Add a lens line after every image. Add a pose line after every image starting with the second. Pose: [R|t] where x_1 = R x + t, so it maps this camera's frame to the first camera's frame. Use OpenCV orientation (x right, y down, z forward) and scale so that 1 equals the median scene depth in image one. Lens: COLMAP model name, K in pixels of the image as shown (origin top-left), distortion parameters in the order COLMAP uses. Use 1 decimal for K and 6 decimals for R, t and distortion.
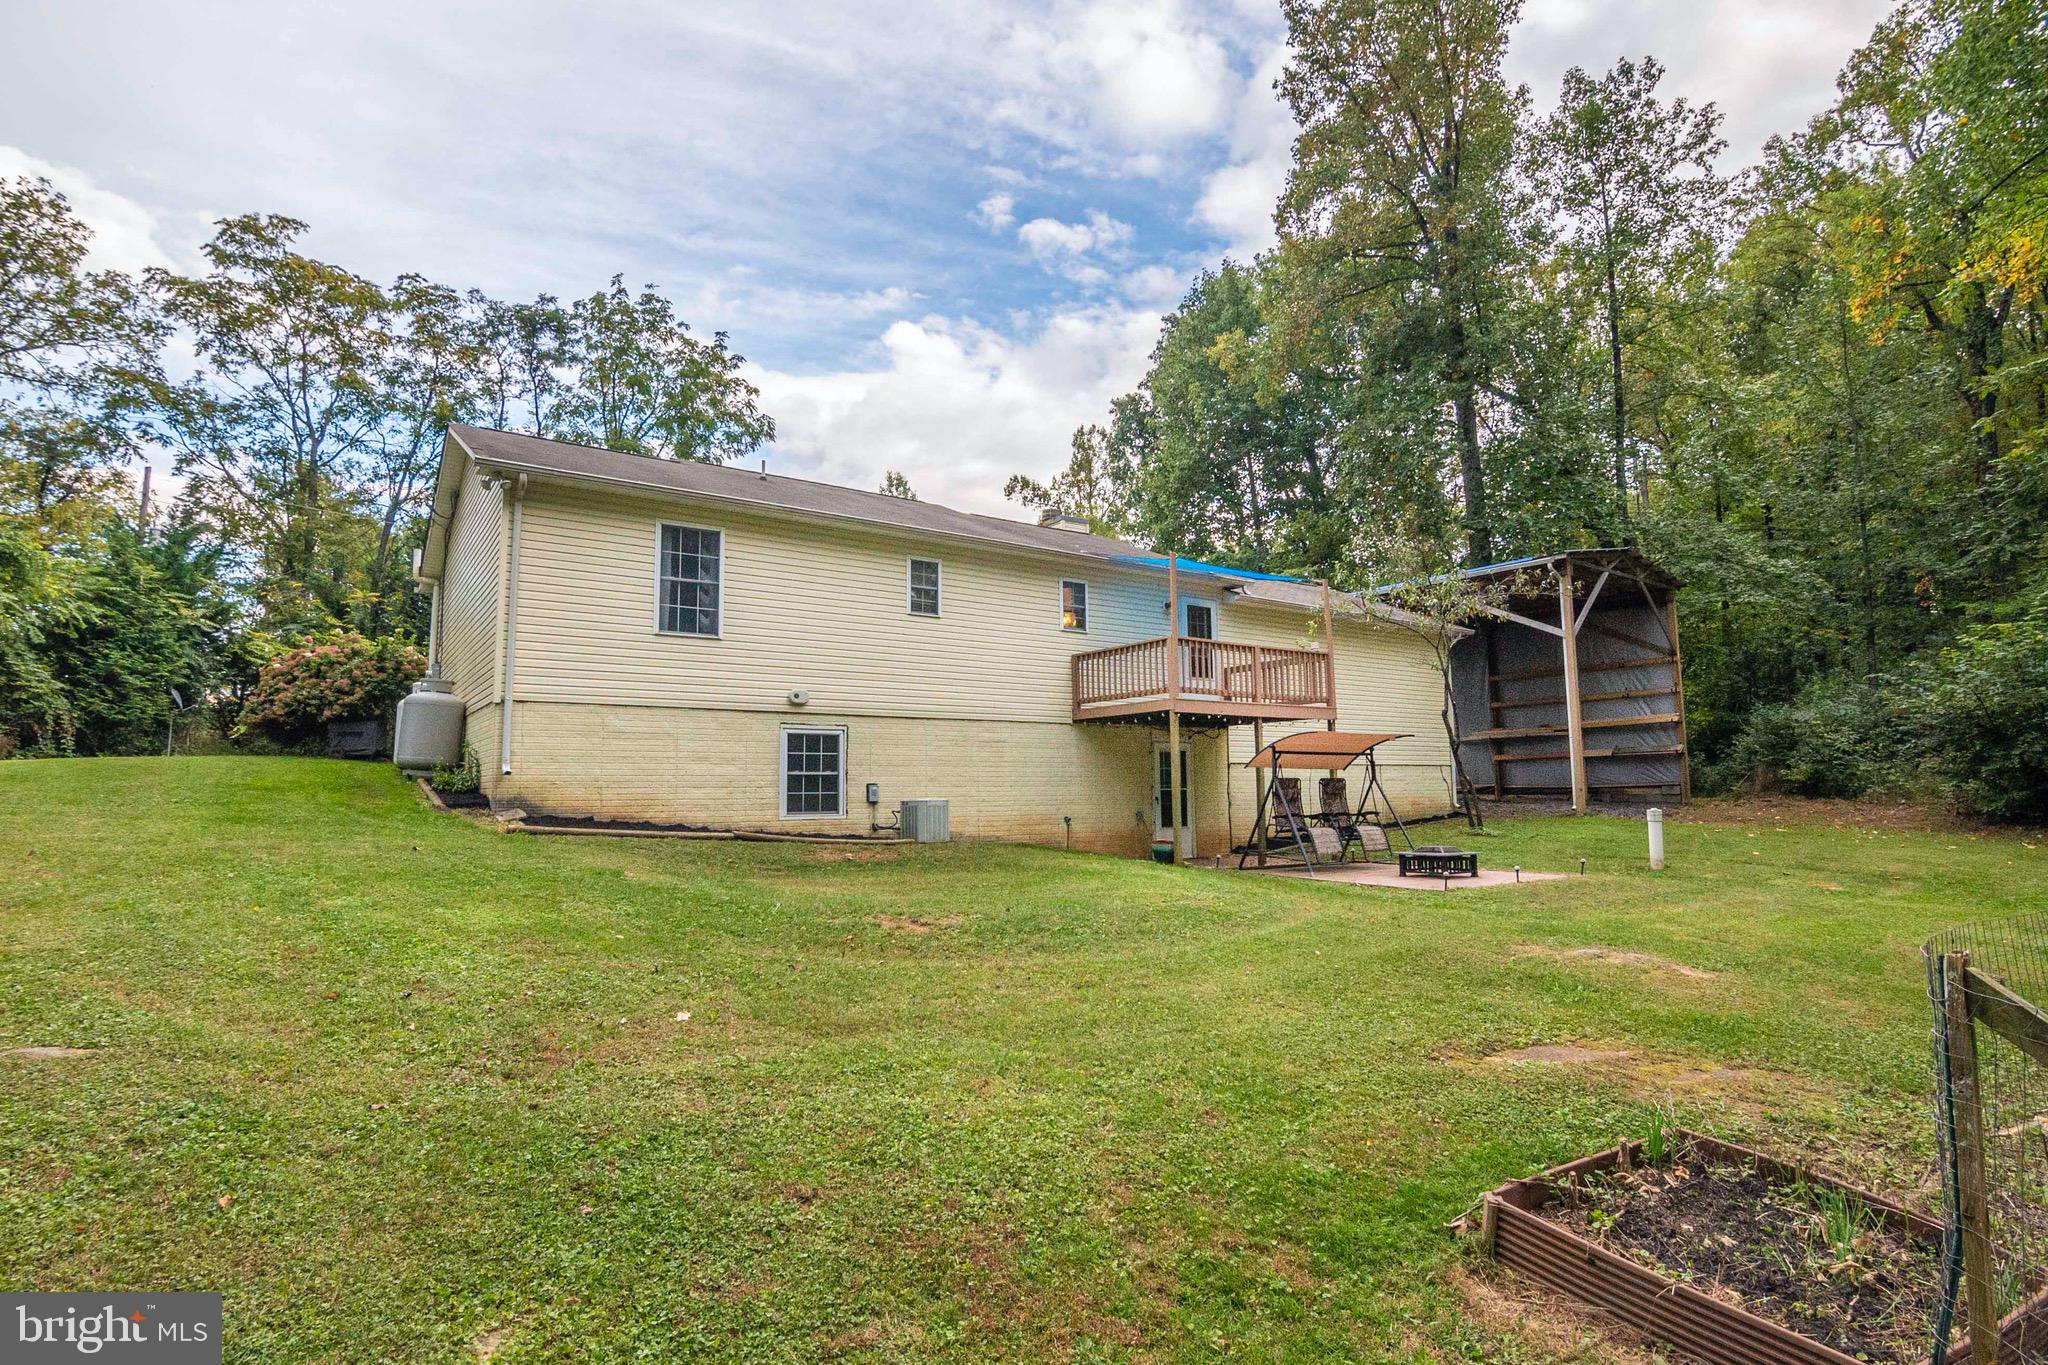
lens RADIAL K [[1012.1, 0, 1014.8], [0, 1012.1, 690.8], [0, 0, 1]] dist [-0.033484, 0.009643]
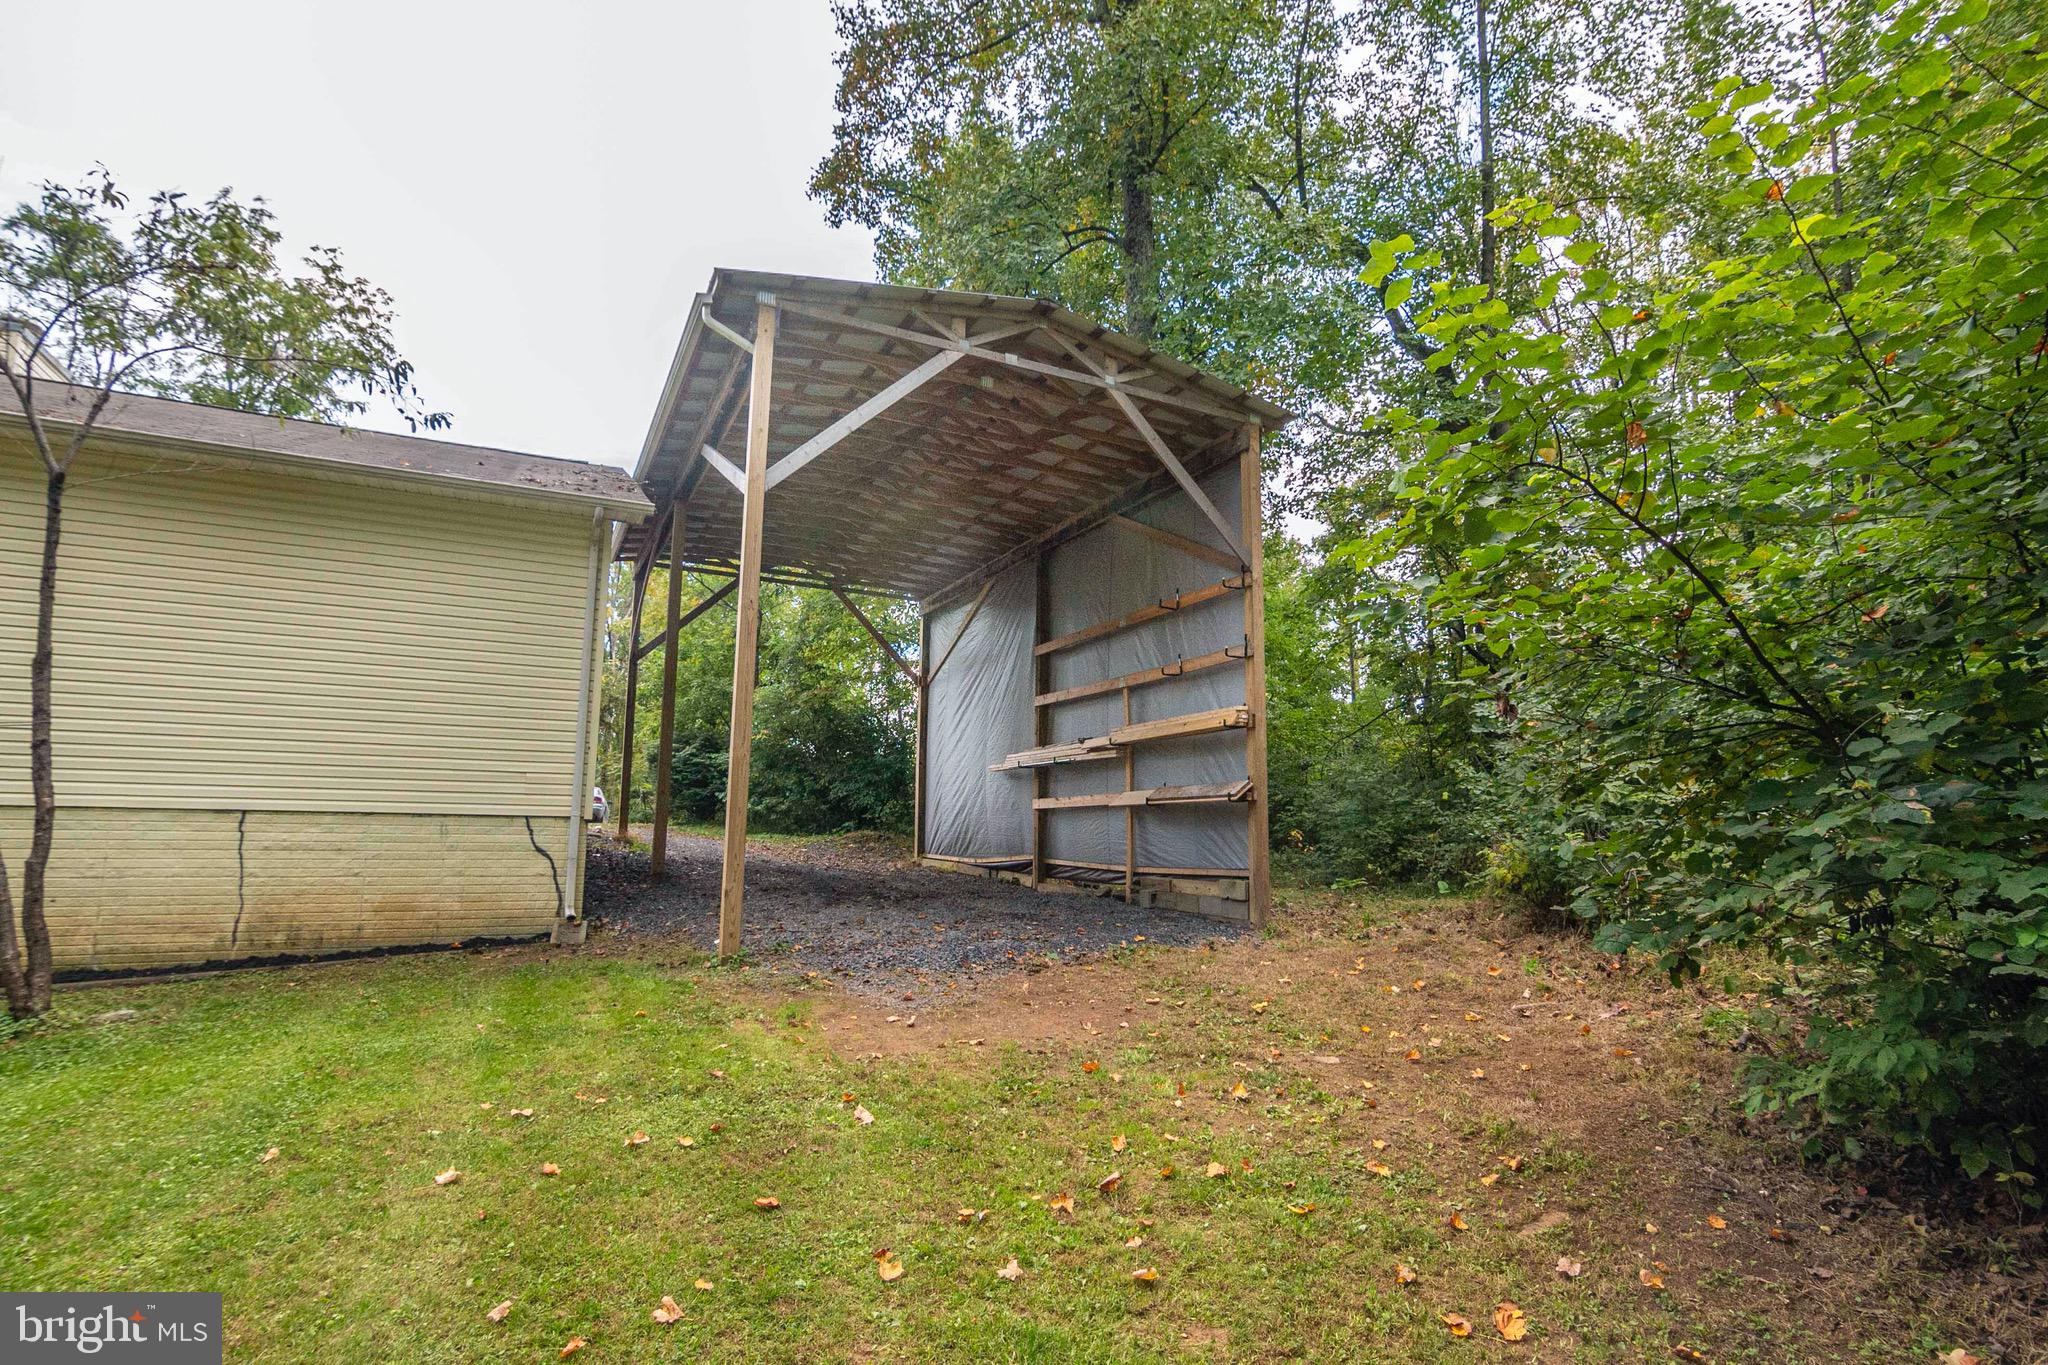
lens RADIAL K [[1011.0, 0, 1007.6], [0, 1011.0, 683.4], [0, 0, 1]] dist [-0.033353, 0.009921]
pose [[0.986137, 0.000621, -0.165932, 0.881799], [-0.007912, 0.999031, -0.043284, 0.044768], [0.165745, 0.043997, 0.985187, 0.783708]]
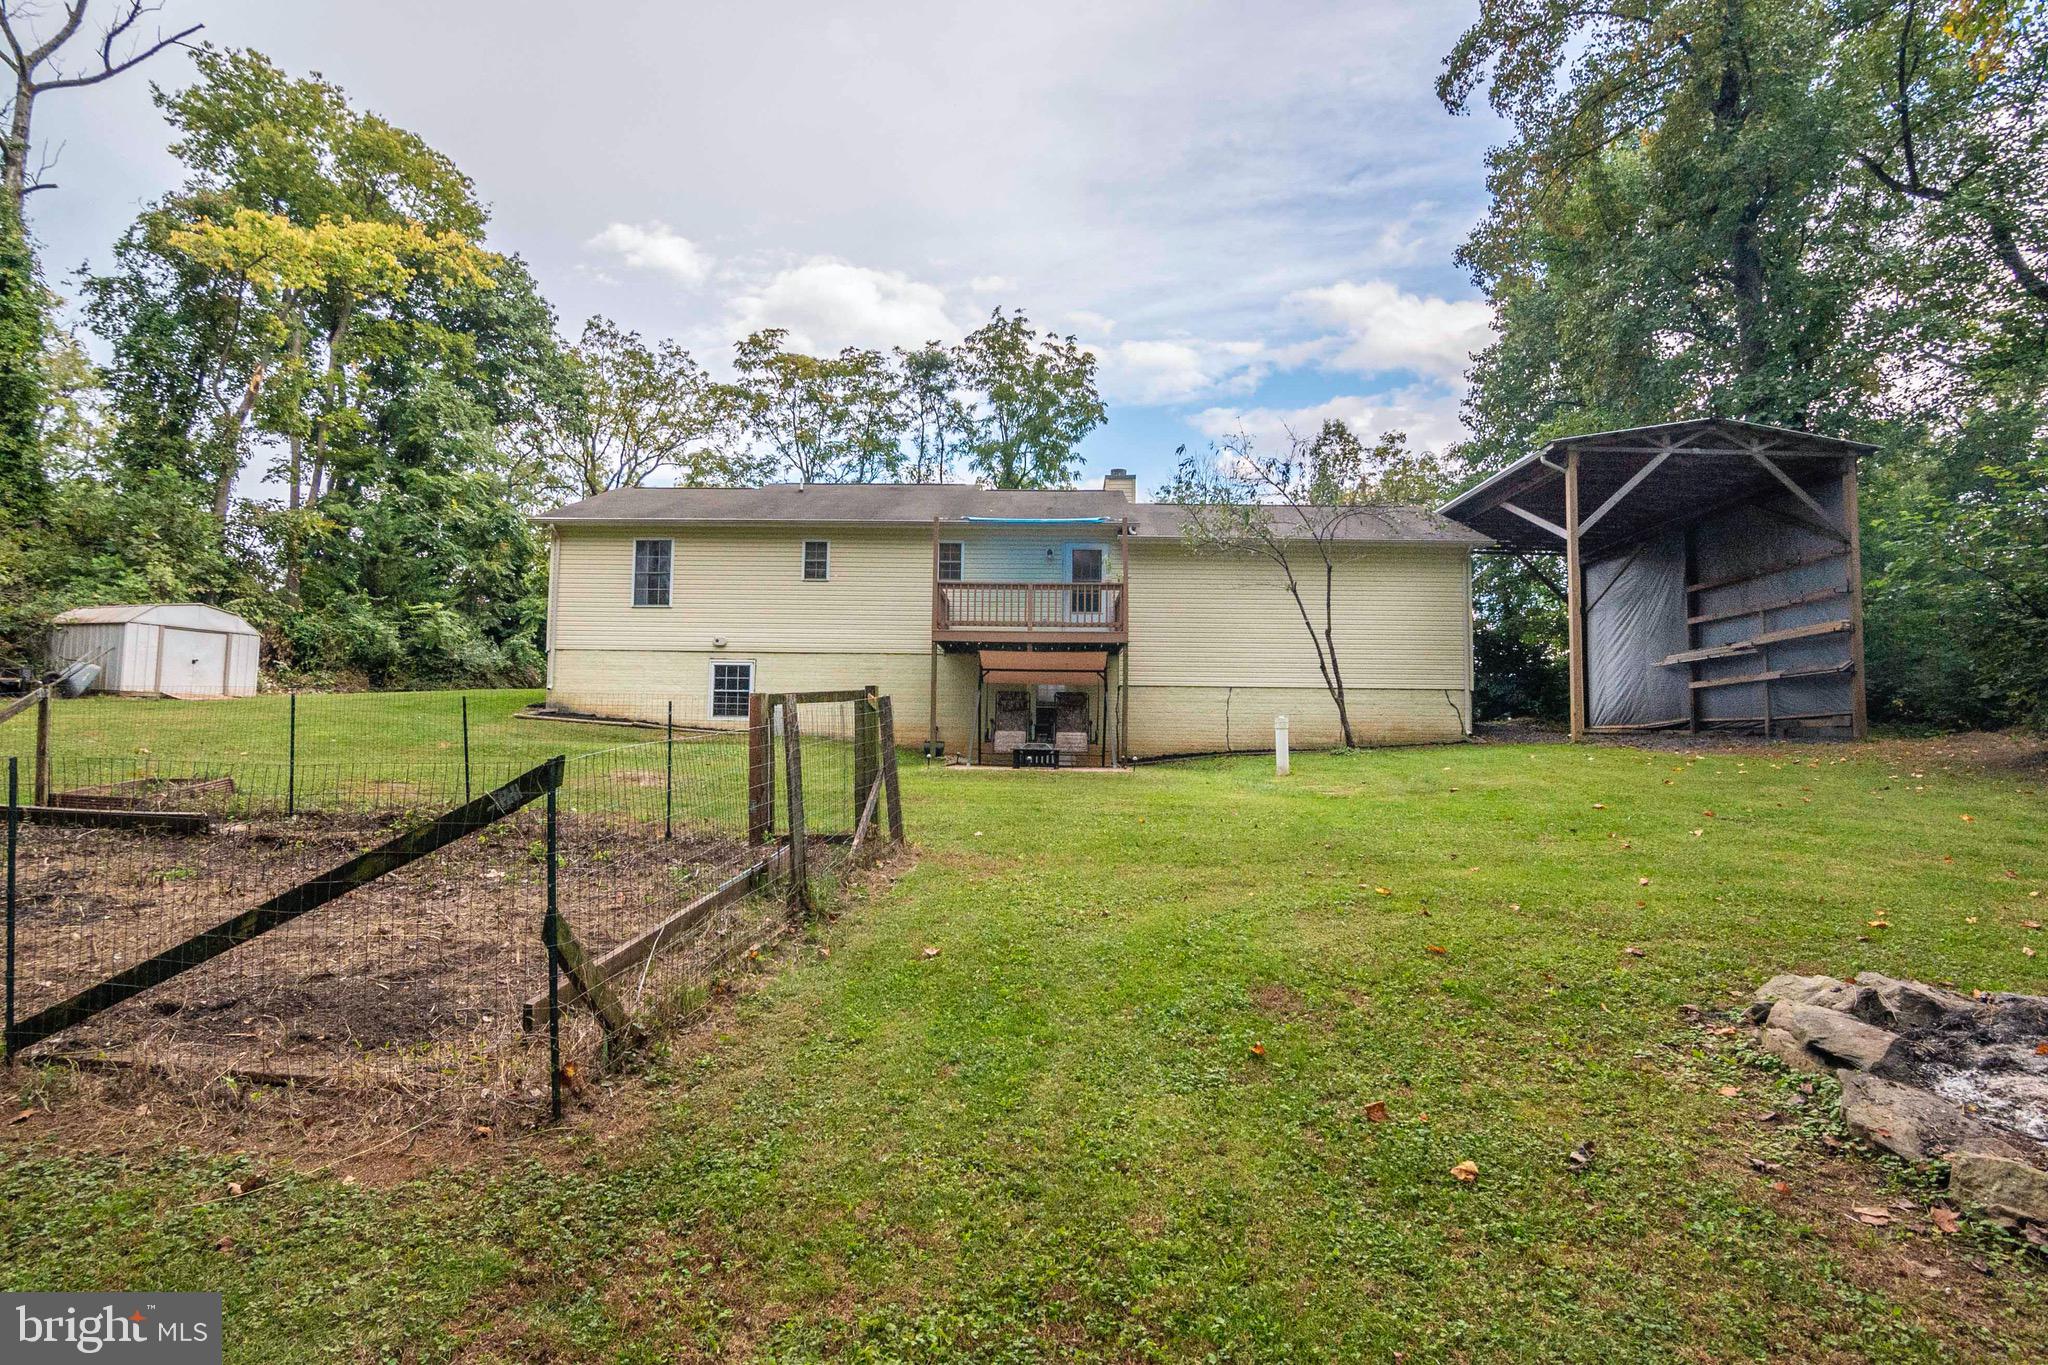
lens RADIAL K [[1016.7, 0, 1022.4], [0, 1016.7, 679.2], [0, 0, 1]] dist [-0.033217, 0.011770]
pose [[0.804520, -0.020260, -0.593579, 0.844297], [0.037765, 0.999141, 0.017083, 0.043129], [0.592723, -0.036160, 0.804594, 0.020106]]
